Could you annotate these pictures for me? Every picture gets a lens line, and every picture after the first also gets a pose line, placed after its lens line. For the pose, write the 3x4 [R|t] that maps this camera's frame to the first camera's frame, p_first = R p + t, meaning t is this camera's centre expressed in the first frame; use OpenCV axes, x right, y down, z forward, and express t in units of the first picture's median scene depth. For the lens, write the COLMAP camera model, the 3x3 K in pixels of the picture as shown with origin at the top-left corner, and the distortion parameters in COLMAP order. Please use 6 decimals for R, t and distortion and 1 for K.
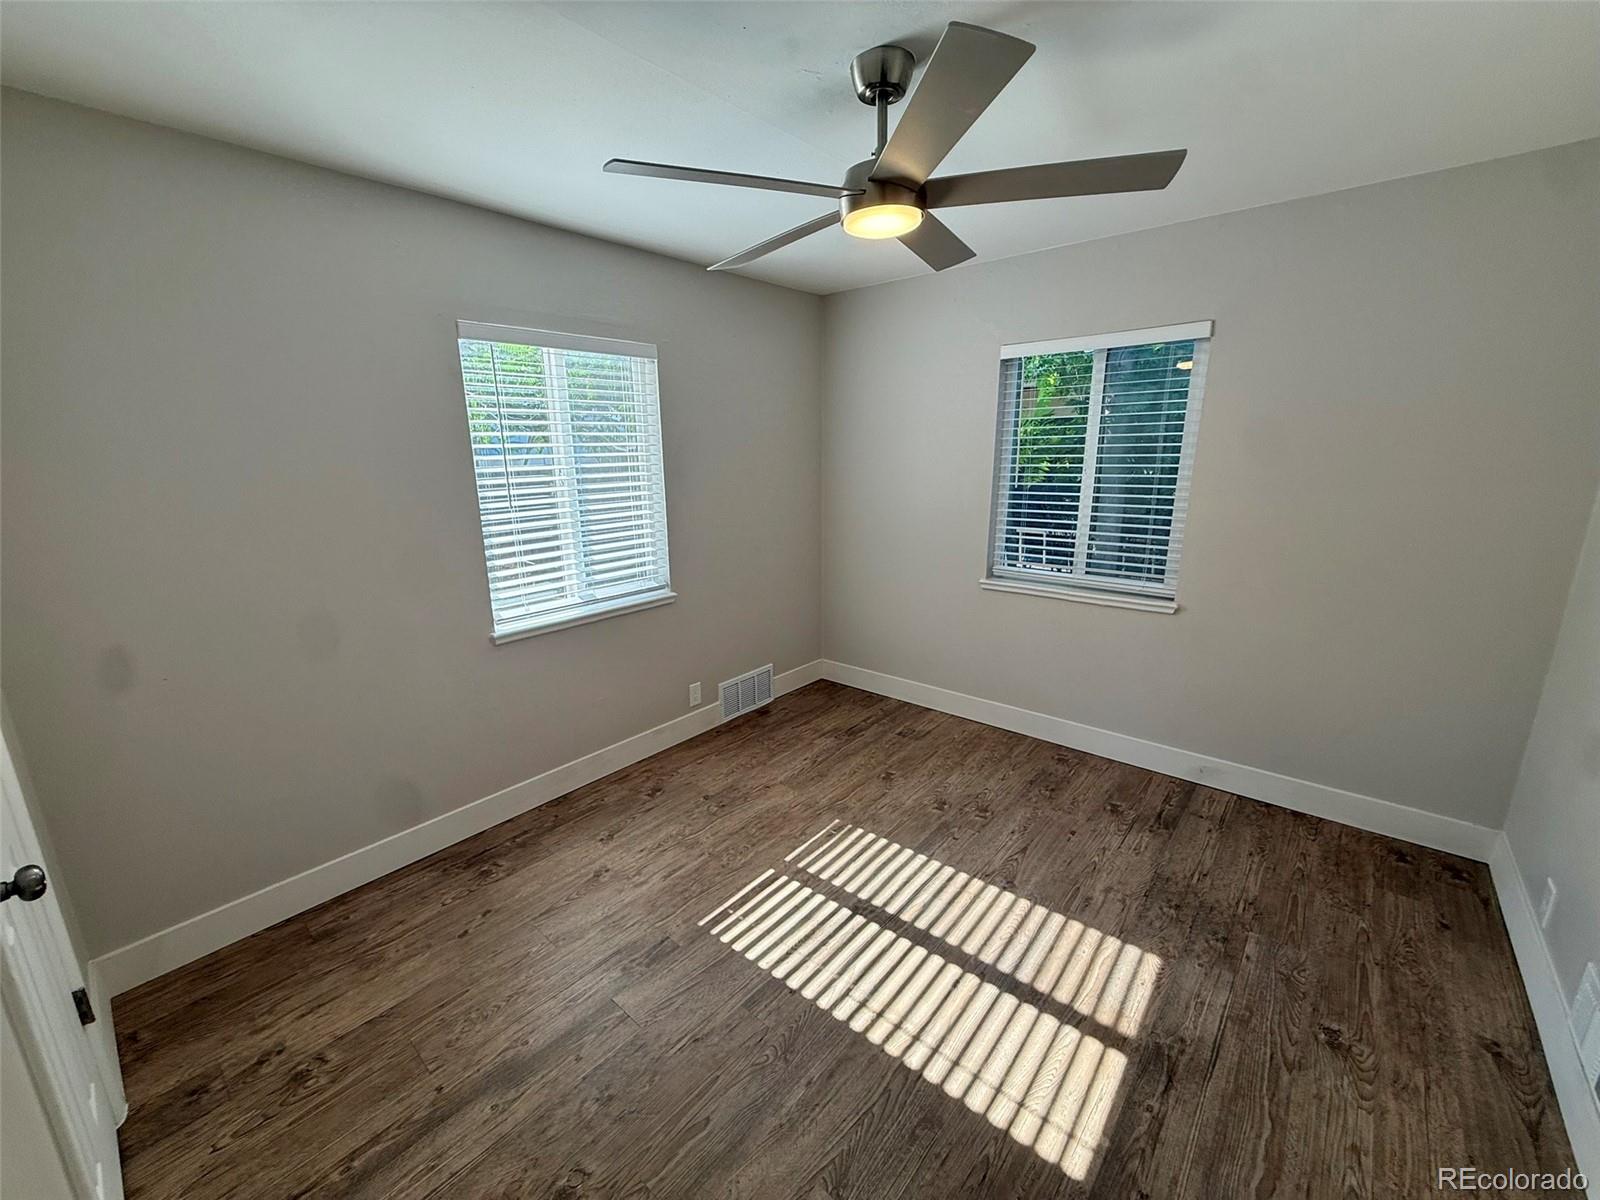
lens RADIAL K [[636.2, 0, 789.4], [0, 636.2, 598.0], [0, 0, 1]] dist [0.000448, -0.000437]
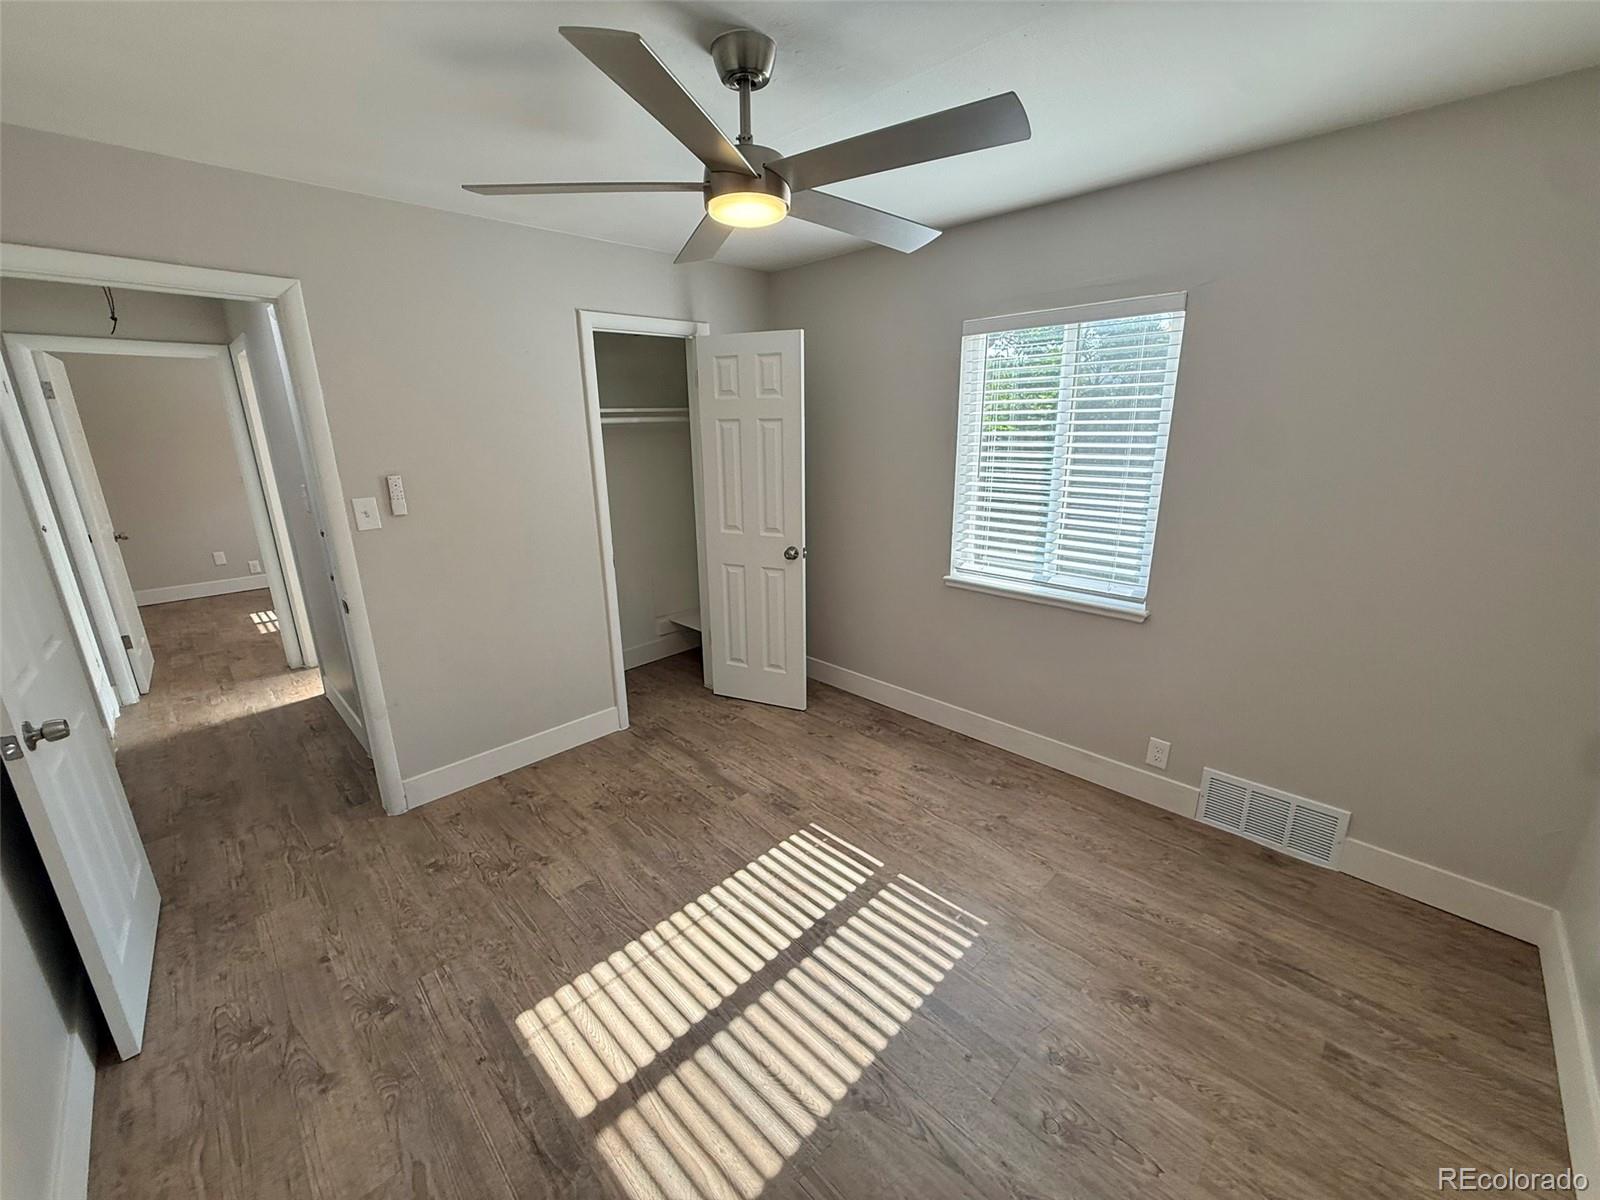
lens RADIAL K [[636.2, 0, 801.4], [0, 636.2, 604.8], [0, 0, 1]] dist [0.000448, -0.000437]
pose [[-0.068034, 0.288523, -0.955053, 0.950981], [-0.221123, 0.929102, 0.296435, -0.247749], [0.972870, 0.231352, 0.000588, 0.926763]]
